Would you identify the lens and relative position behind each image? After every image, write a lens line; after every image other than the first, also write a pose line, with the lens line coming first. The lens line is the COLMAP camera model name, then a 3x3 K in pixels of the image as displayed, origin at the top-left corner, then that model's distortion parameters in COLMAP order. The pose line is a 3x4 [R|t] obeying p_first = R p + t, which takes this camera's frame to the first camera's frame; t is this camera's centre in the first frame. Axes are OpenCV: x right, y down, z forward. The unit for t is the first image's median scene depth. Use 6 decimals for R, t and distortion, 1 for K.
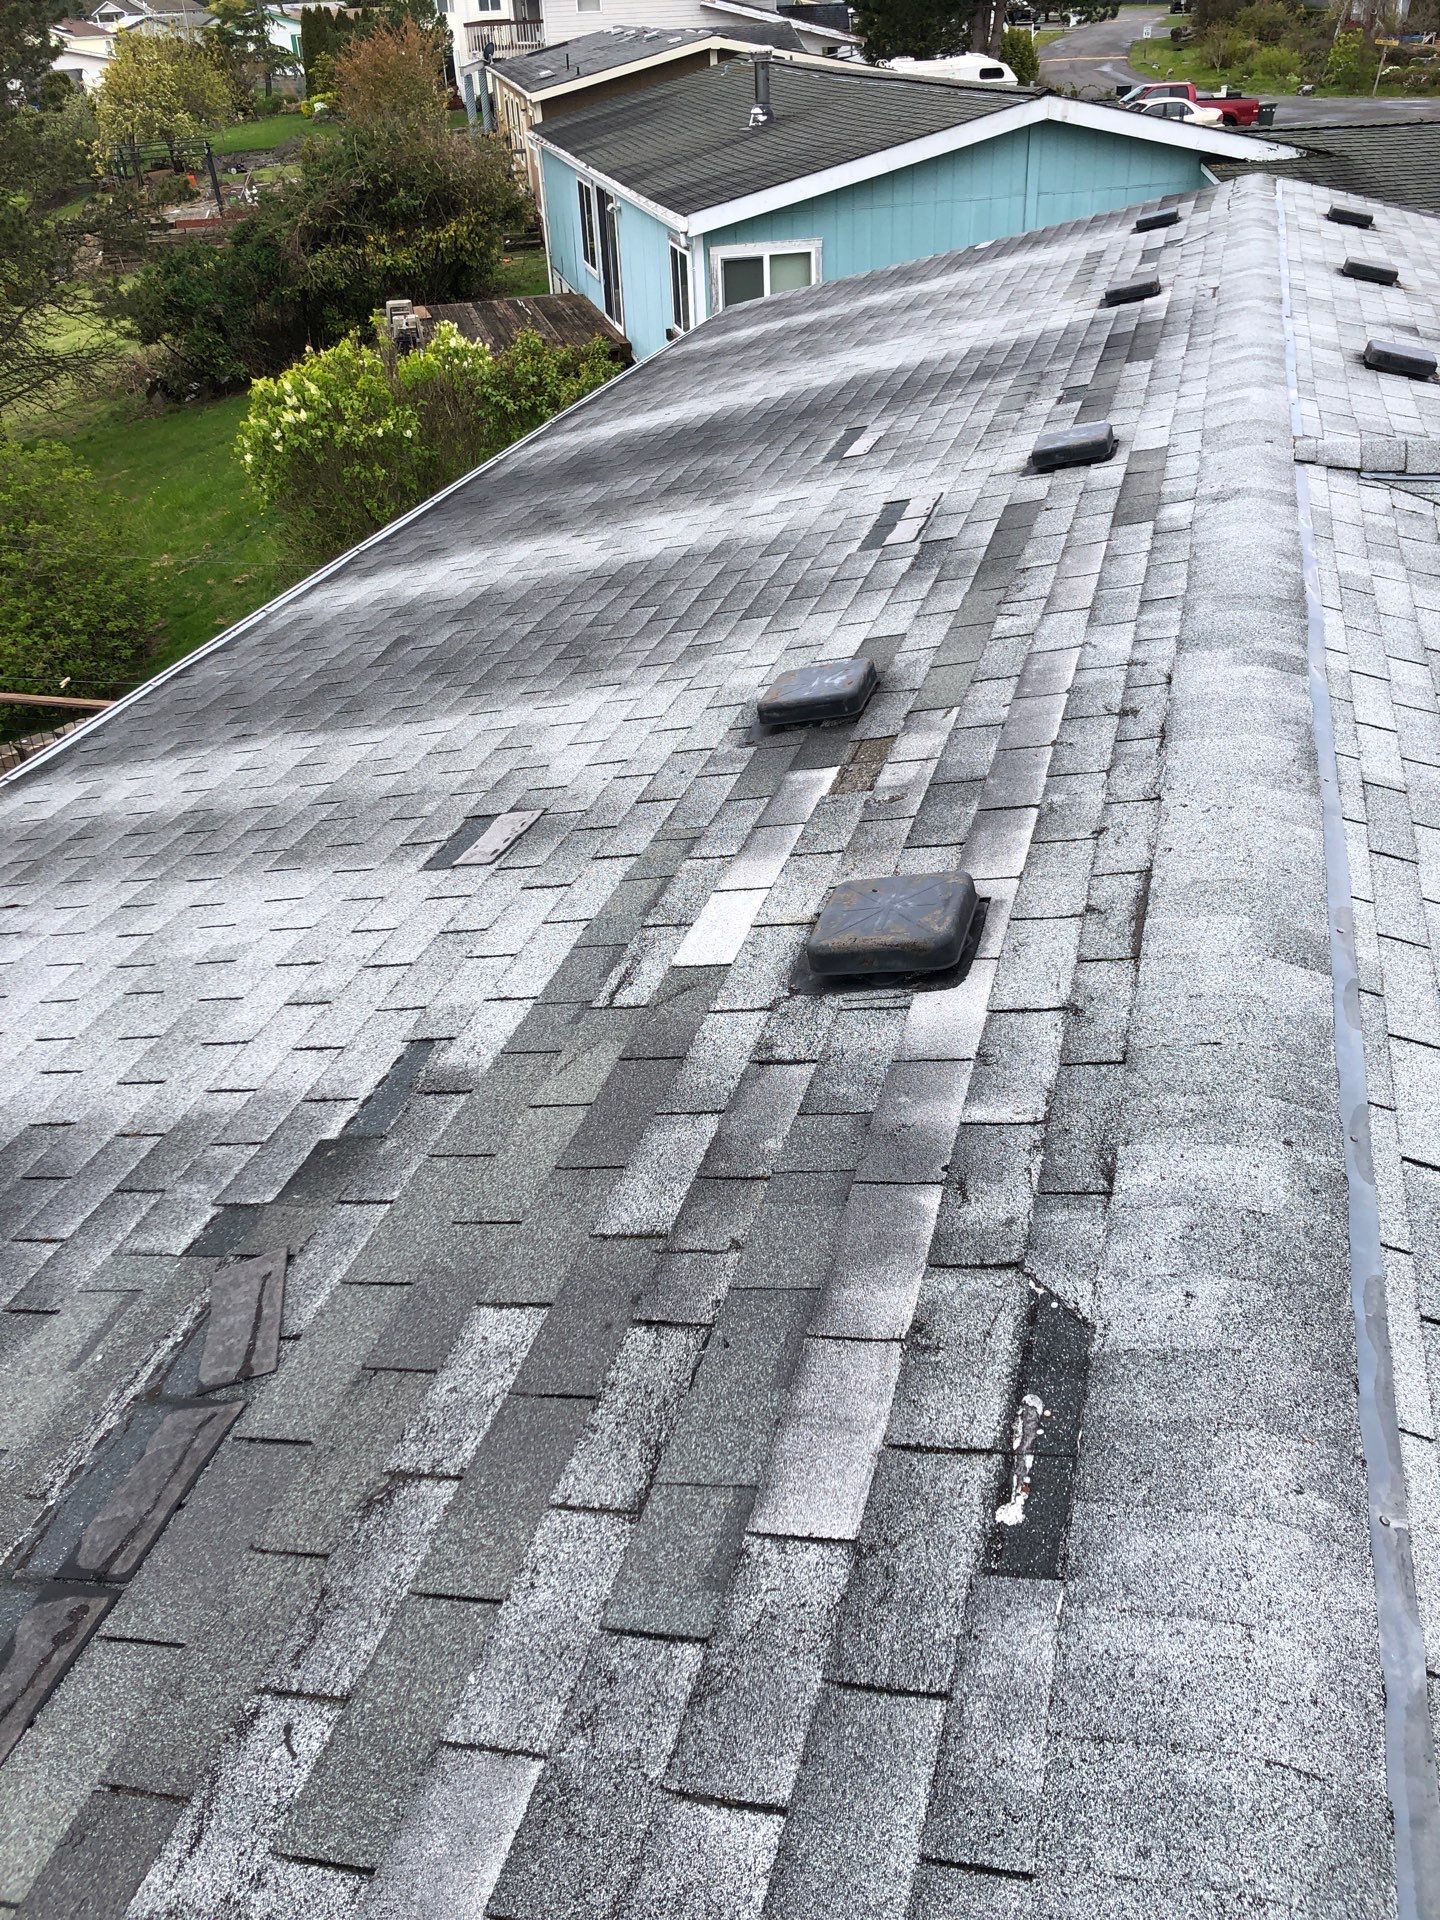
lens RADIAL K [[1572.1, 0, 704.6], [0, 1572.1, 943.9], [0, 0, 1]] dist [0.030284, 0.000340]
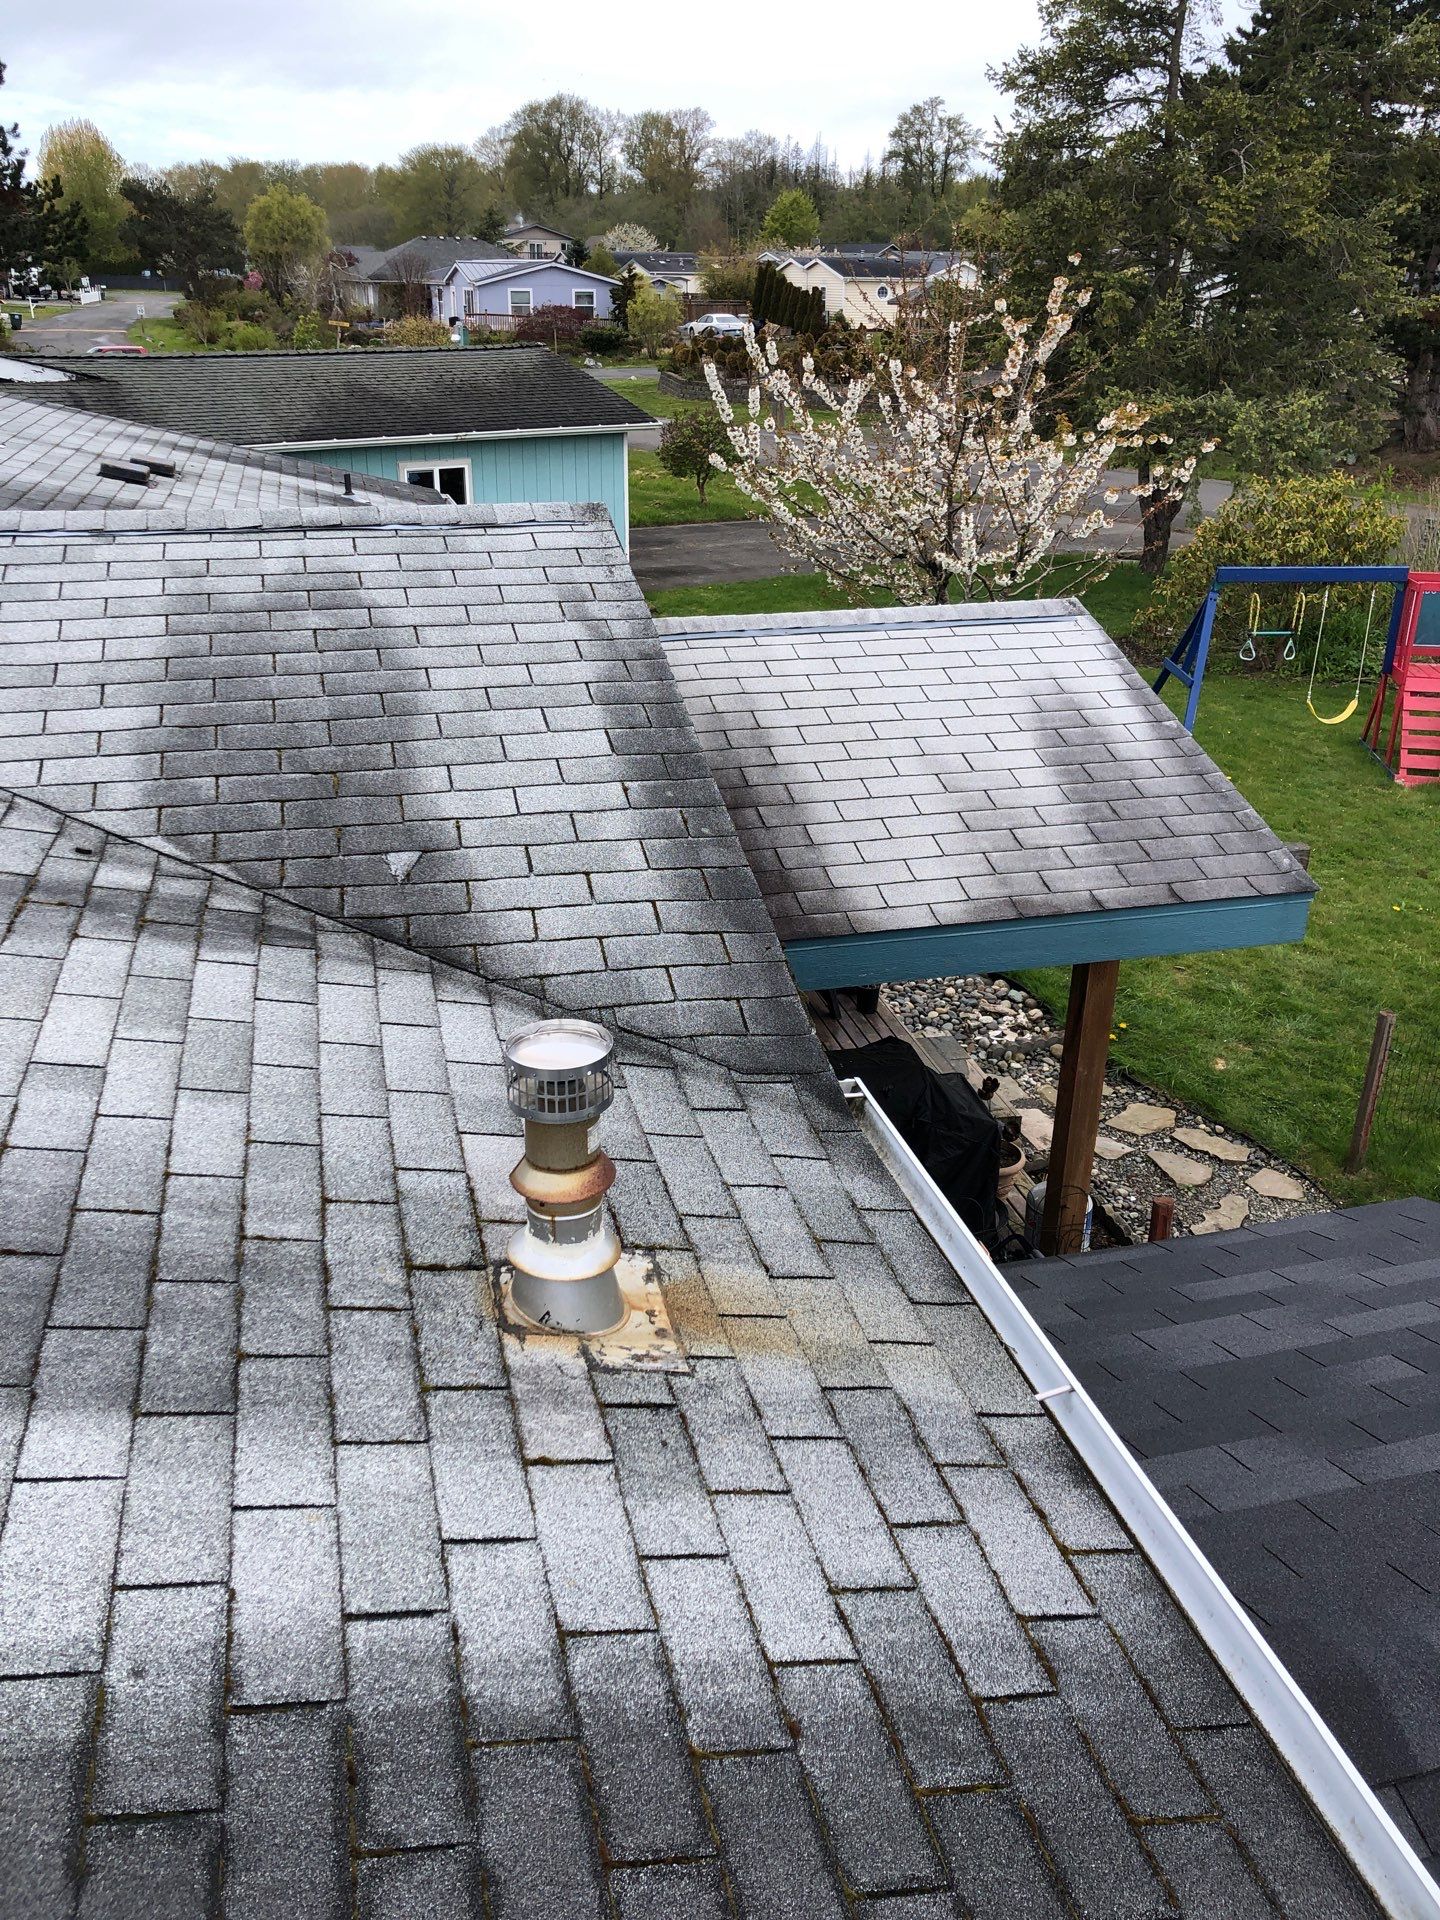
lens RADIAL K [[1571.3, 0, 709.7], [0, 1571.3, 960.3], [0, 0, 1]] dist [0.027905, 0.004140]
pose [[0.867405, -0.153103, 0.473465, 0.964932], [0.217109, 0.972591, -0.083249, 0.290689], [-0.447742, 0.175004, 0.876870, -0.201245]]
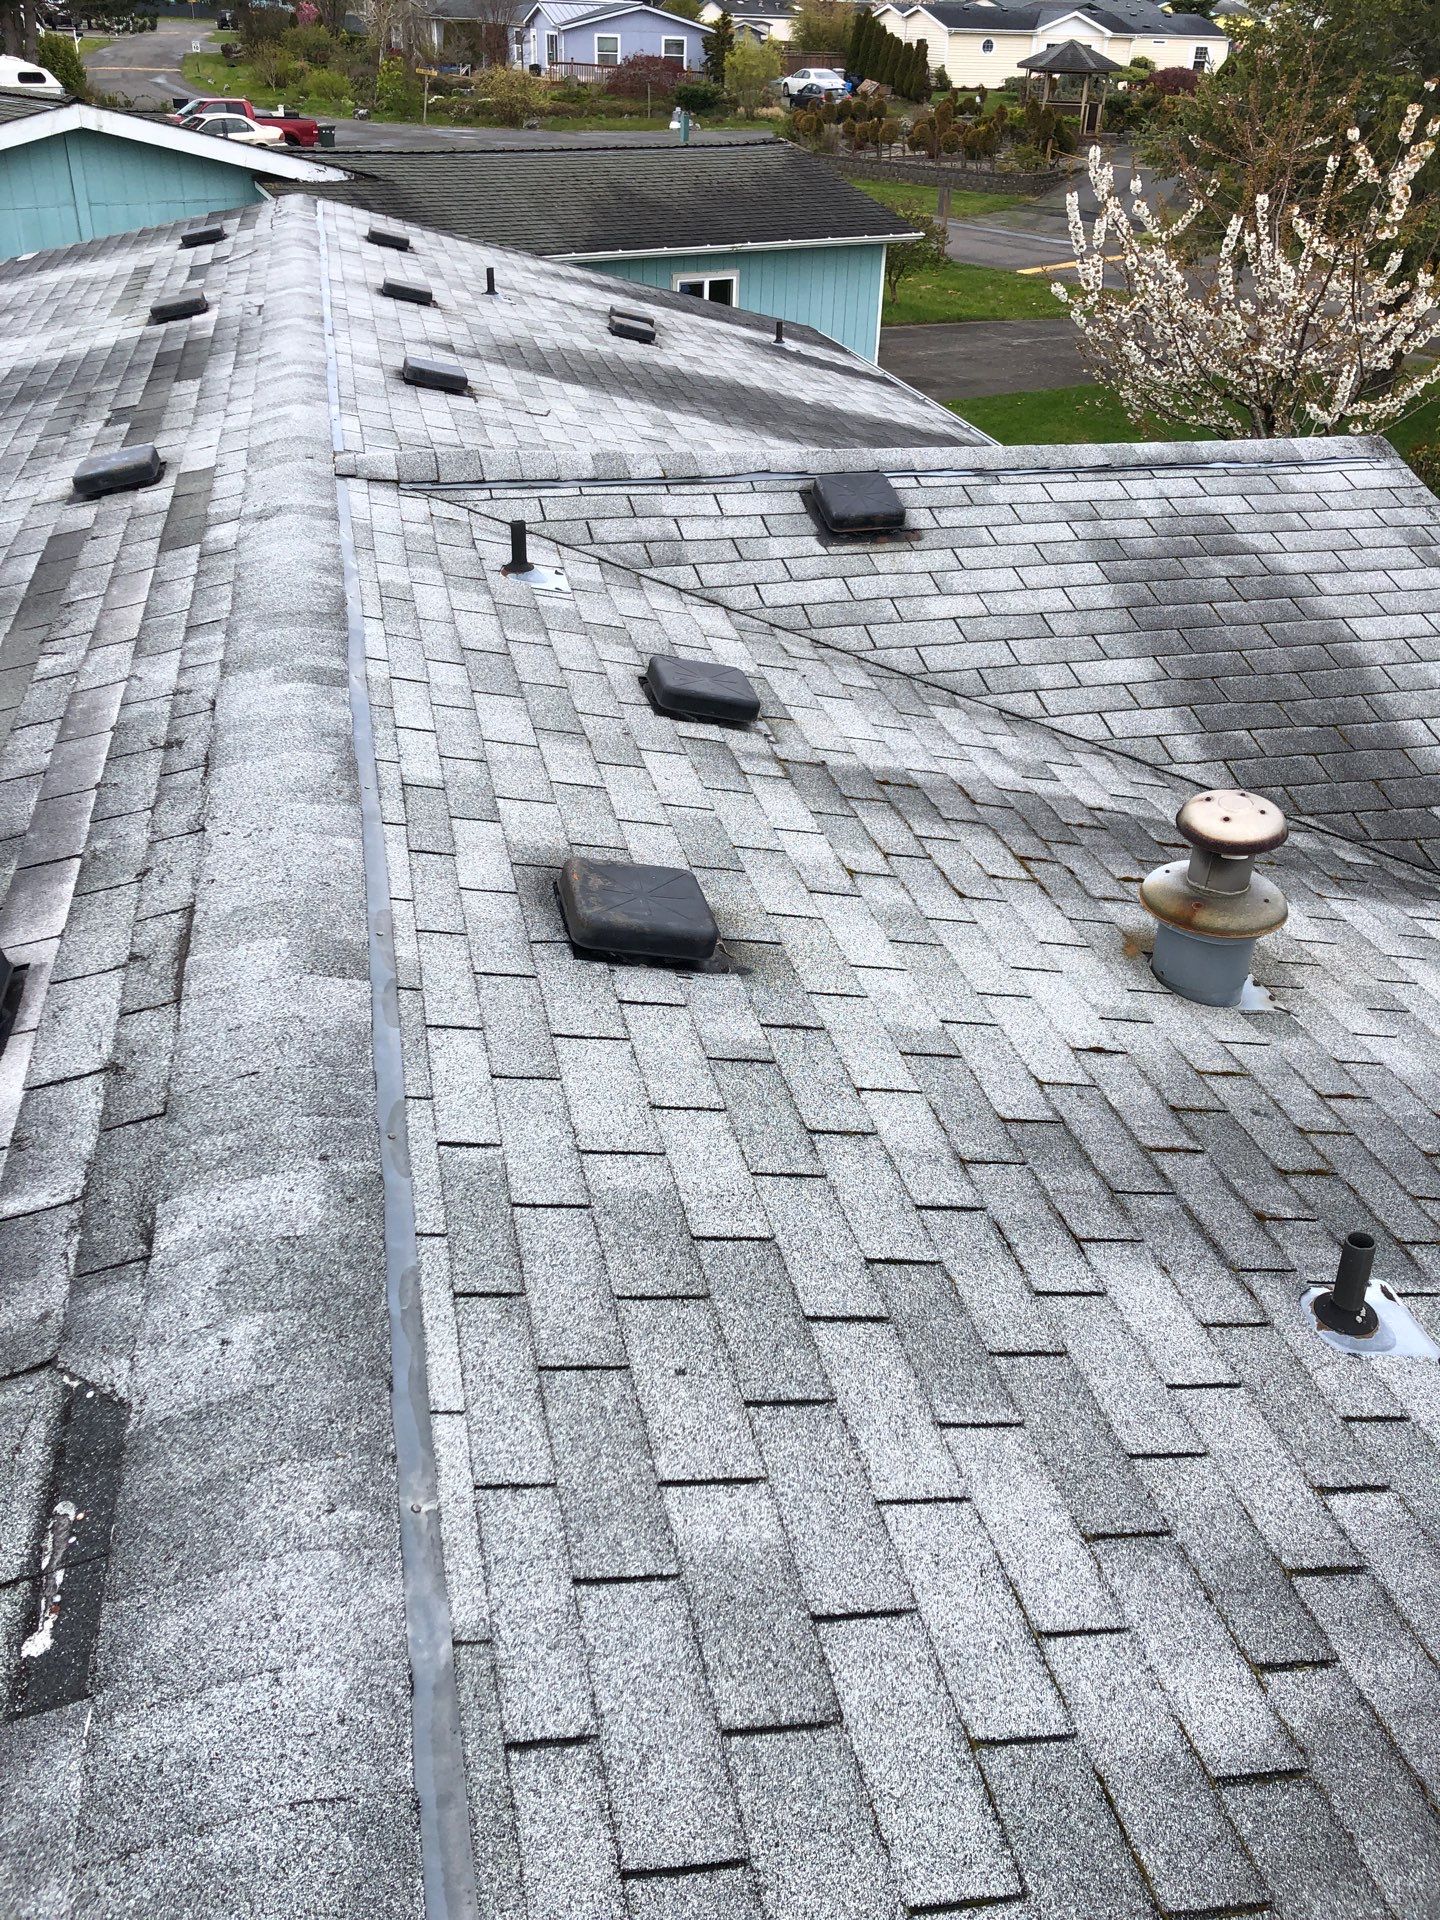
lens RADIAL K [[1571.3, 0, 709.7], [0, 1571.3, 960.3], [0, 0, 1]] dist [0.027905, 0.004140]
pose [[0.874069, -0.191177, 0.446604, 0.116017], [0.191063, 0.980509, 0.045786, 0.002464], [-0.446653, 0.045309, 0.893559, -0.009235]]
